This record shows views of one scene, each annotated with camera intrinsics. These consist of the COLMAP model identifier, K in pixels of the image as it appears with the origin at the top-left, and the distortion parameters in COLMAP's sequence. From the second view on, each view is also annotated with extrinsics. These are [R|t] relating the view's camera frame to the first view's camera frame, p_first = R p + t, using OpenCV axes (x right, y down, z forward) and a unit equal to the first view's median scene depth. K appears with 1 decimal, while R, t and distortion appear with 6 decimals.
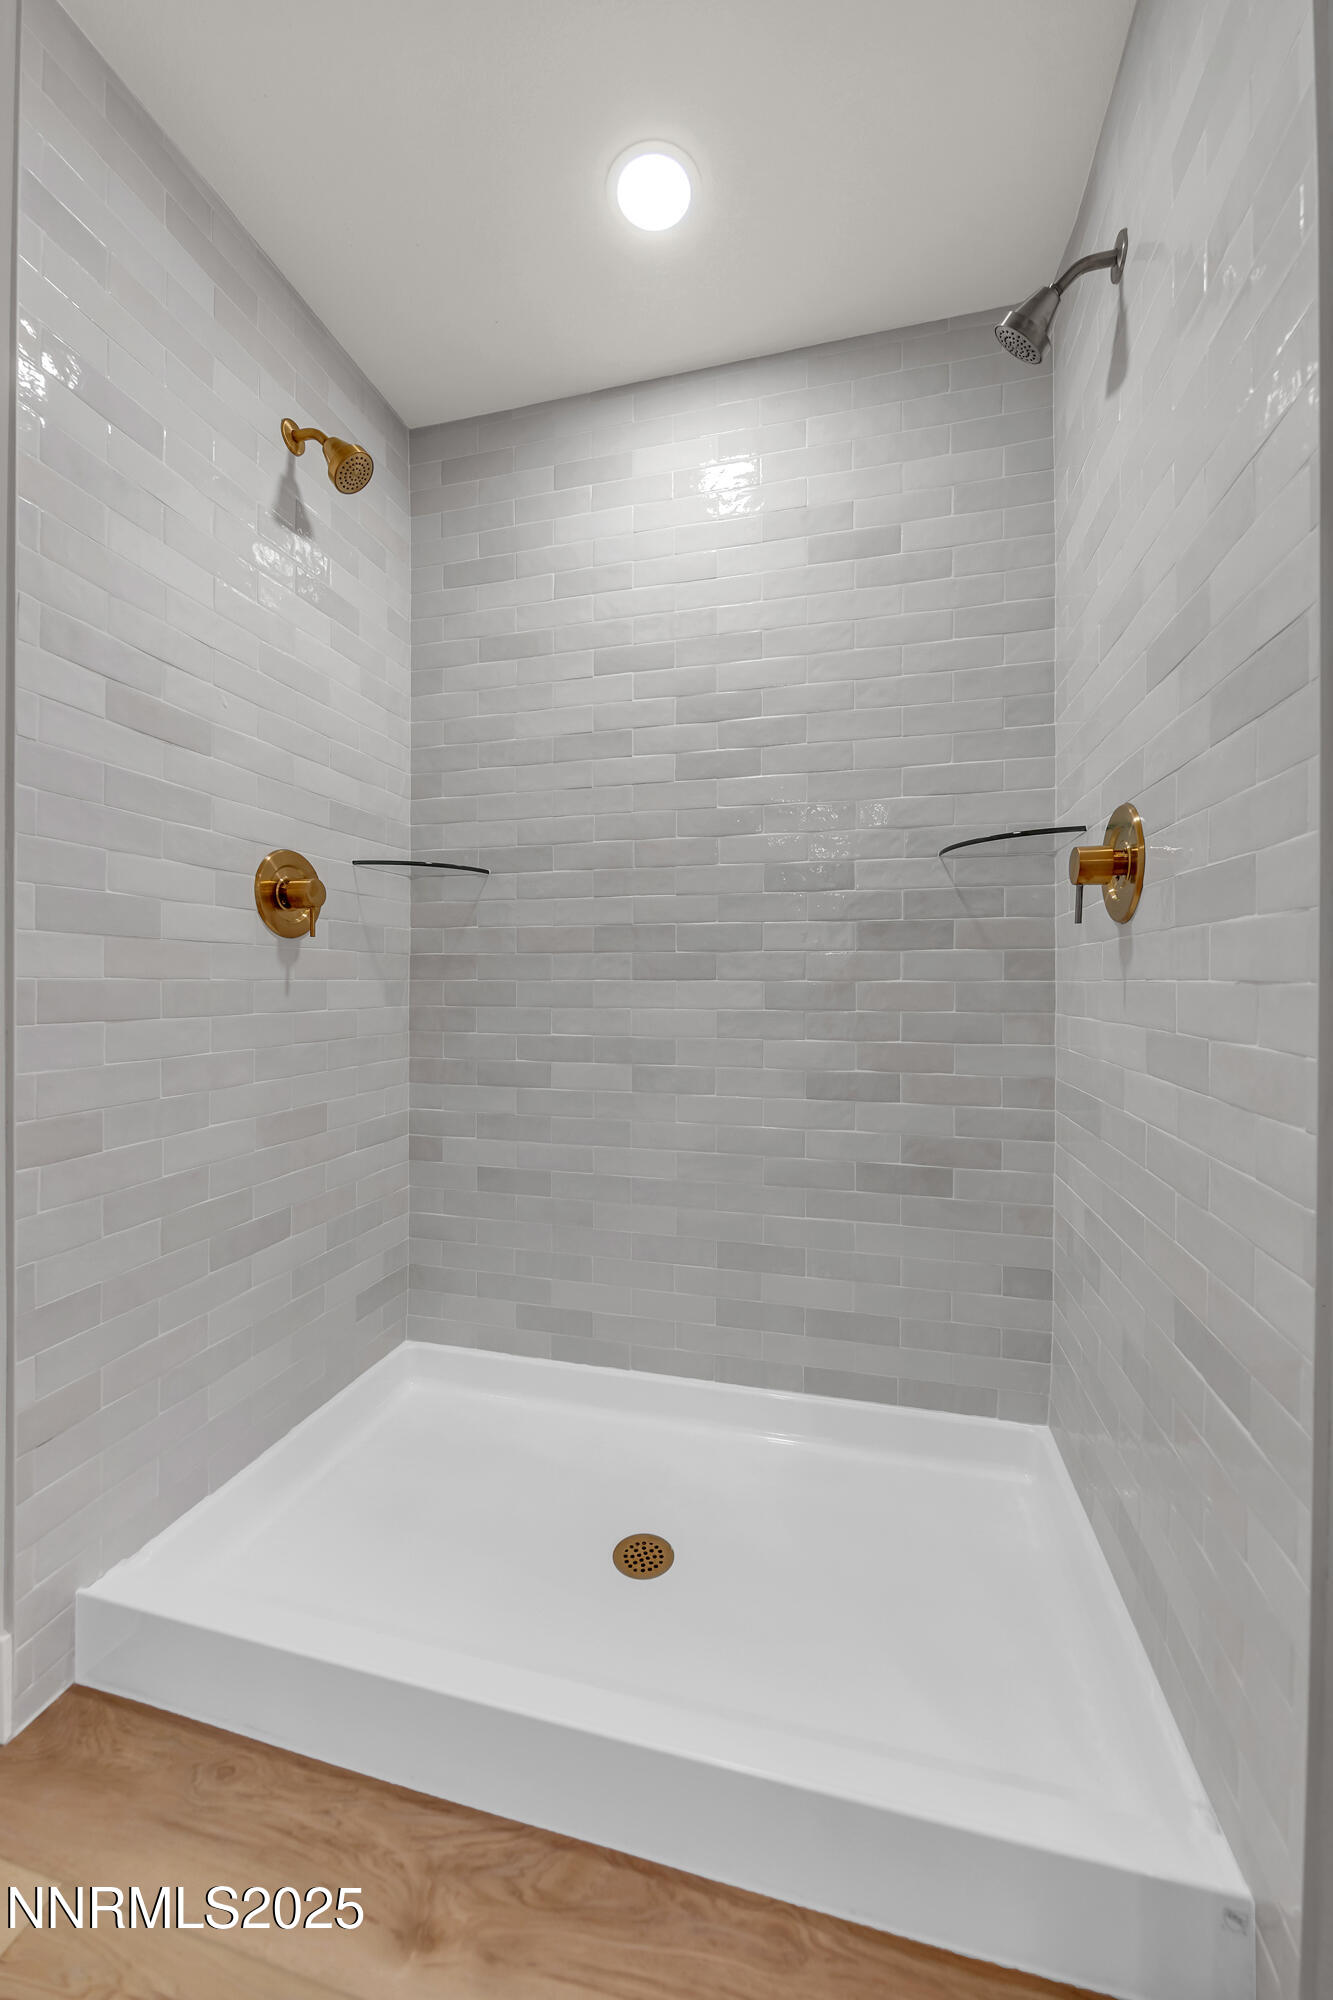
lens RADIAL K [[739.6, 0, 671.3], [0, 739.6, 972.5], [0, 0, 1]] dist [-0.006193, -0.000457]
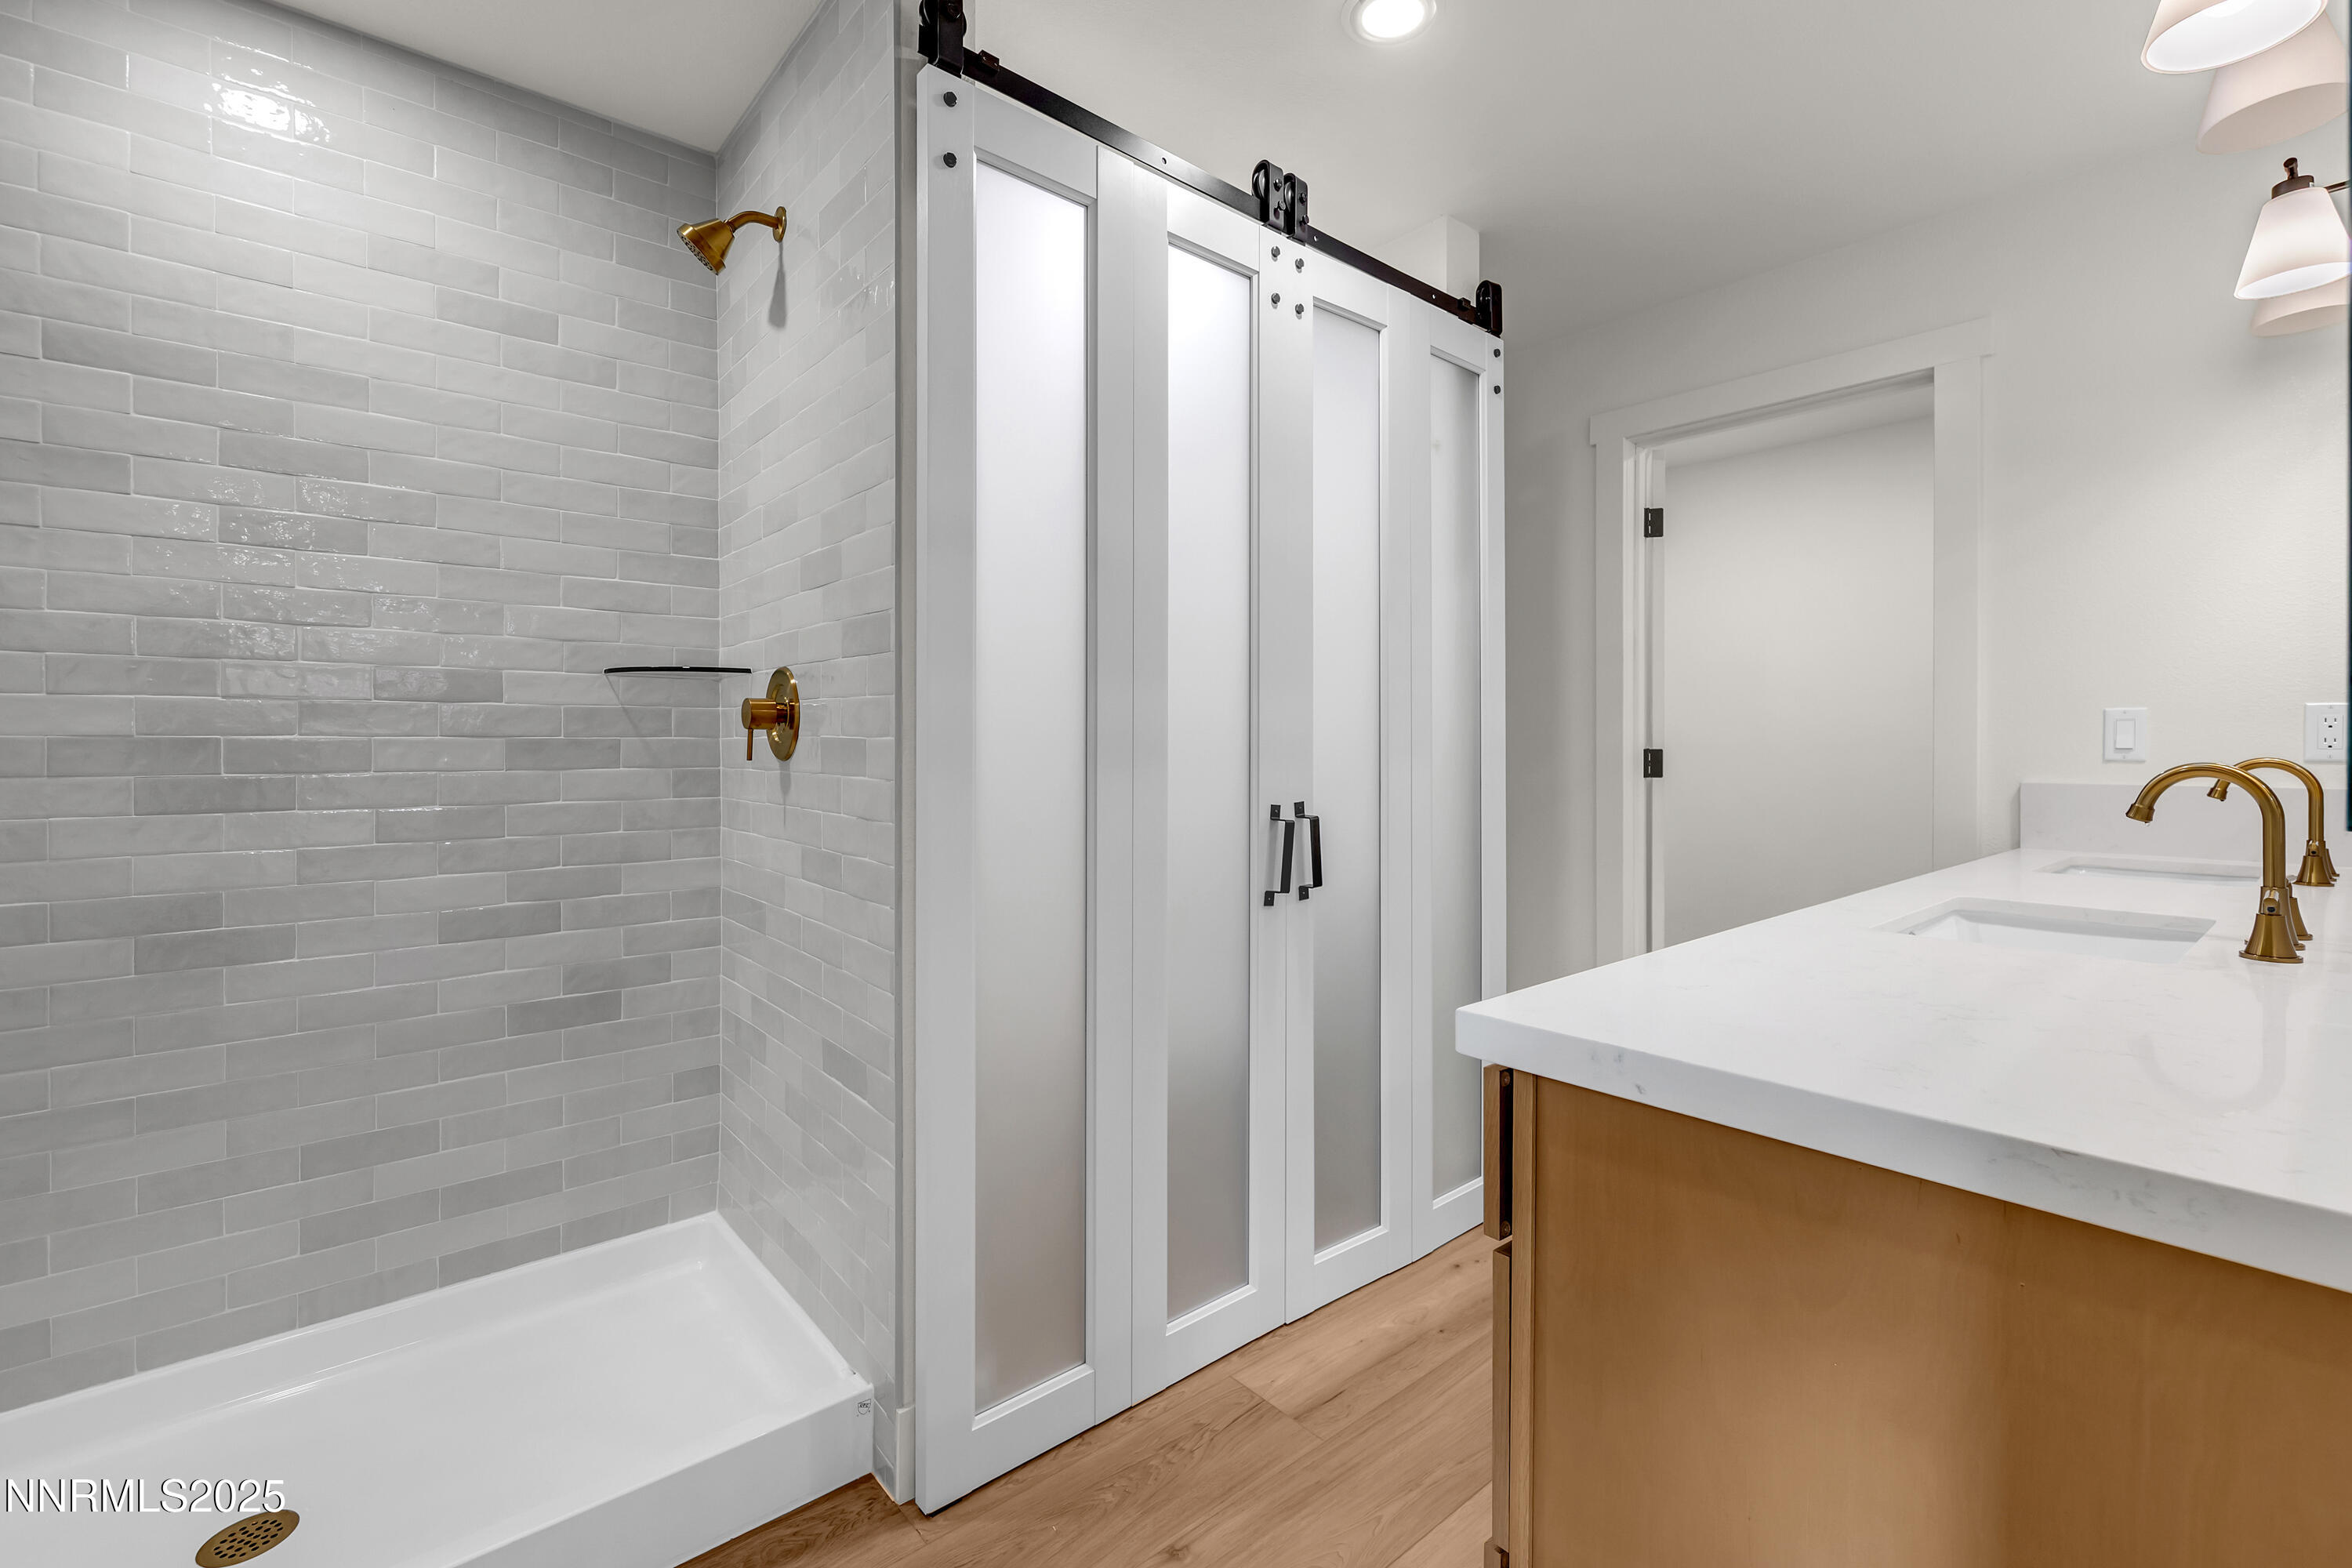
lens RADIAL K [[1046.0, 0, 1186.0], [0, 1046.0, 768.4], [0, 0, 1]] dist [0.001135, -0.000166]
pose [[0.583593, -0.024846, 0.811666, -0.309825], [-0.007647, 0.999319, 0.036088, -0.087477], [-0.812010, -0.027267, 0.583006, -0.425736]]
